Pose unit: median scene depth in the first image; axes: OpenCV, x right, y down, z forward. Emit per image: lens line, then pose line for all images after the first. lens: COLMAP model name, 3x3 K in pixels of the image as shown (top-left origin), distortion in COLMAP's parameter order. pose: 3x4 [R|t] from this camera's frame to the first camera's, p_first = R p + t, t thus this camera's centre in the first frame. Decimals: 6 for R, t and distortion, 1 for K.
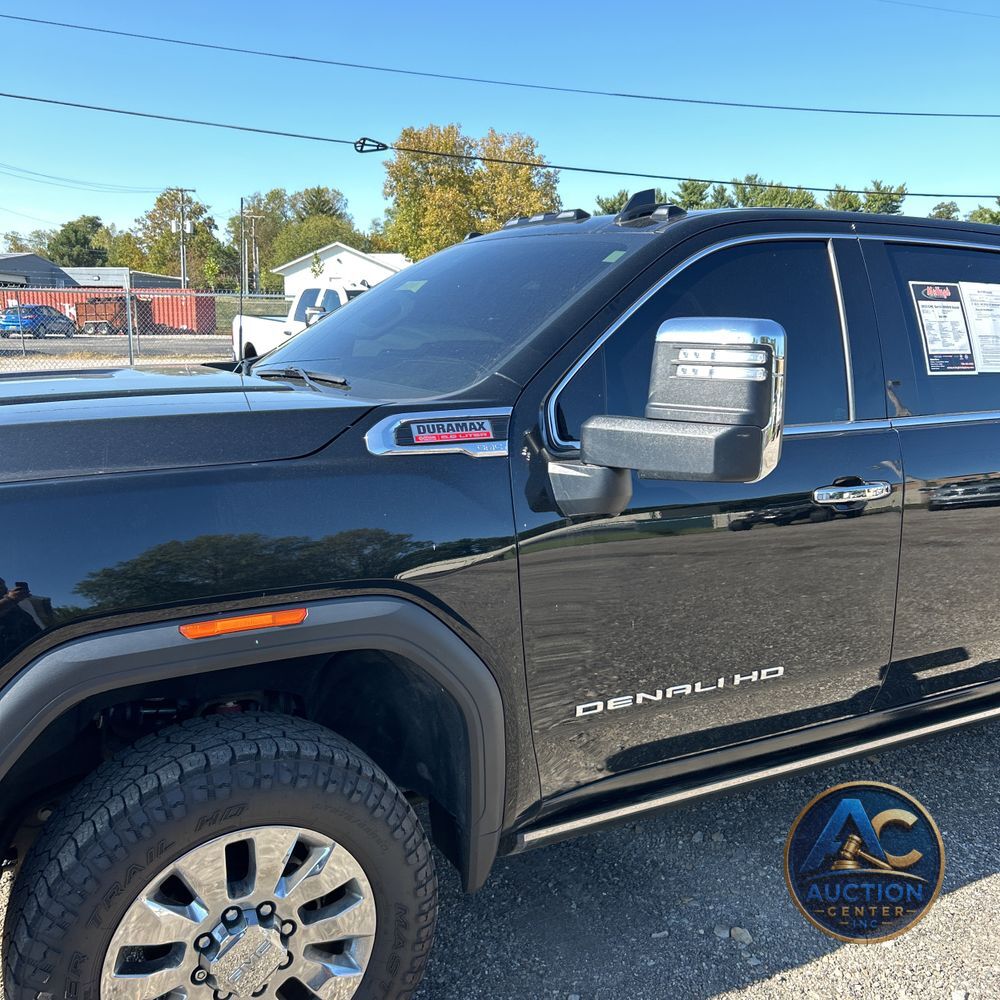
lens RADIAL K [[1004.0, 0, 500.0], [0, 1004.0, 500.0], [0, 0, 1]] dist [0.066641, -0.077477]
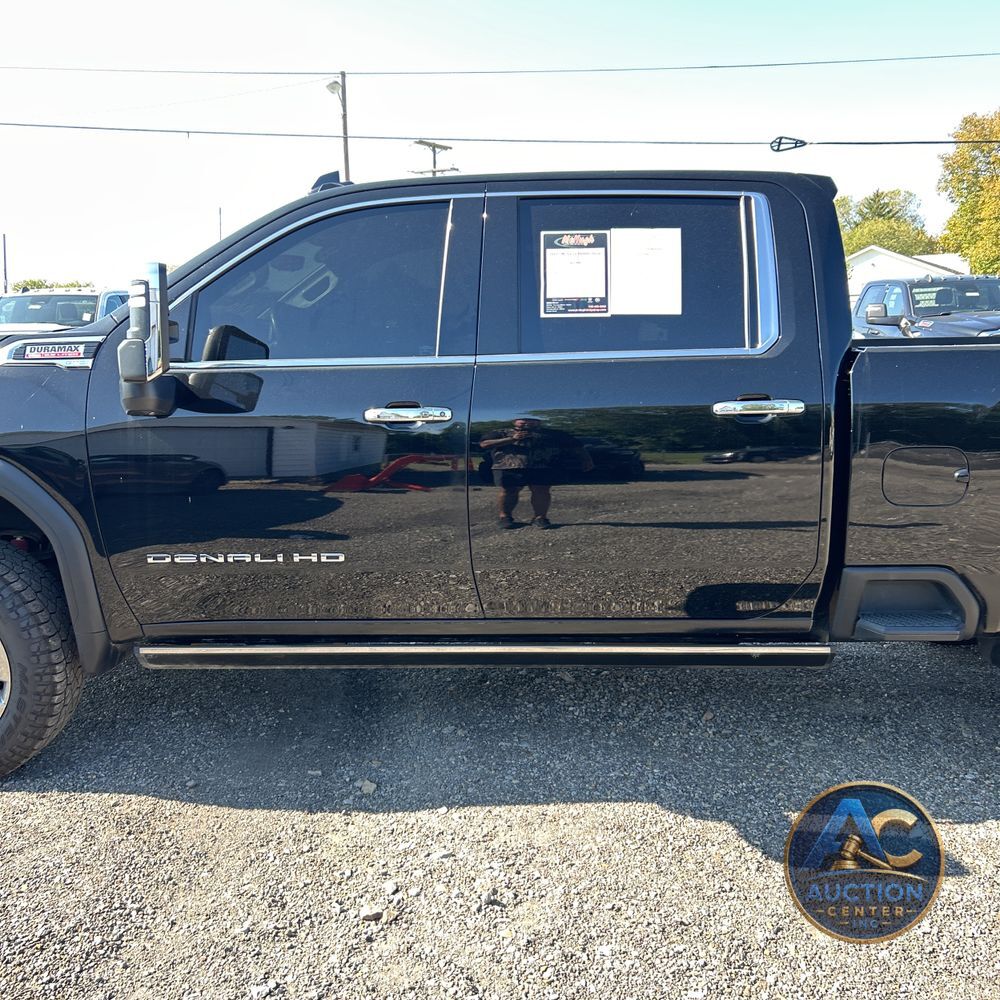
lens RADIAL K [[1056.7, 0, 497.1], [0, 1056.7, 534.6], [0, 0, 1]] dist [0.074578, -0.121381]
pose [[0.859568, 0.072307, -0.505880, 0.954274], [-0.066397, 0.997350, 0.029734, 0.079227], [0.506690, 0.008031, 0.862091, -0.012542]]
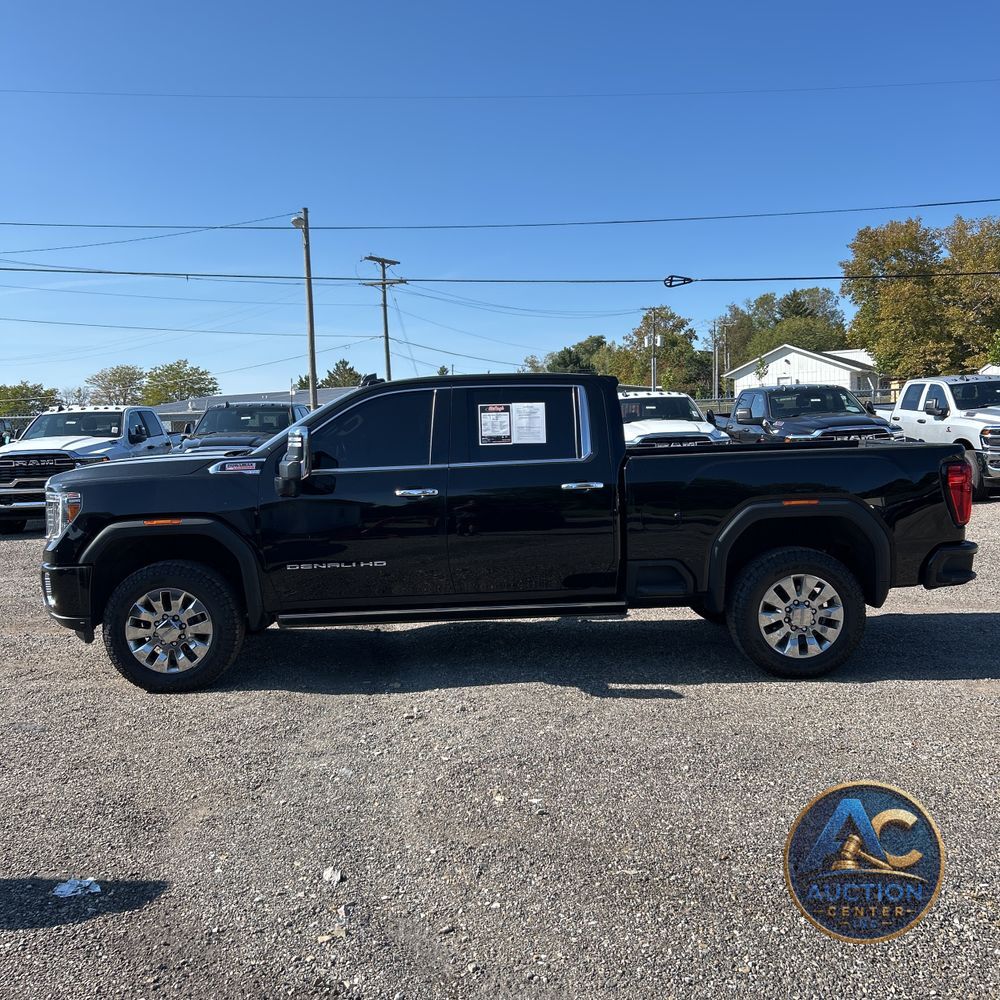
lens RADIAL K [[1014.1, 0, 531.7], [0, 1014.1, 502.6], [0, 0, 1]] dist [0.057992, -0.026052]
pose [[0.899215, -0.006196, -0.437464, 1.492777], [-0.035593, 0.995549, -0.087263, 0.197572], [0.436057, 0.094039, 0.894992, -0.965970]]
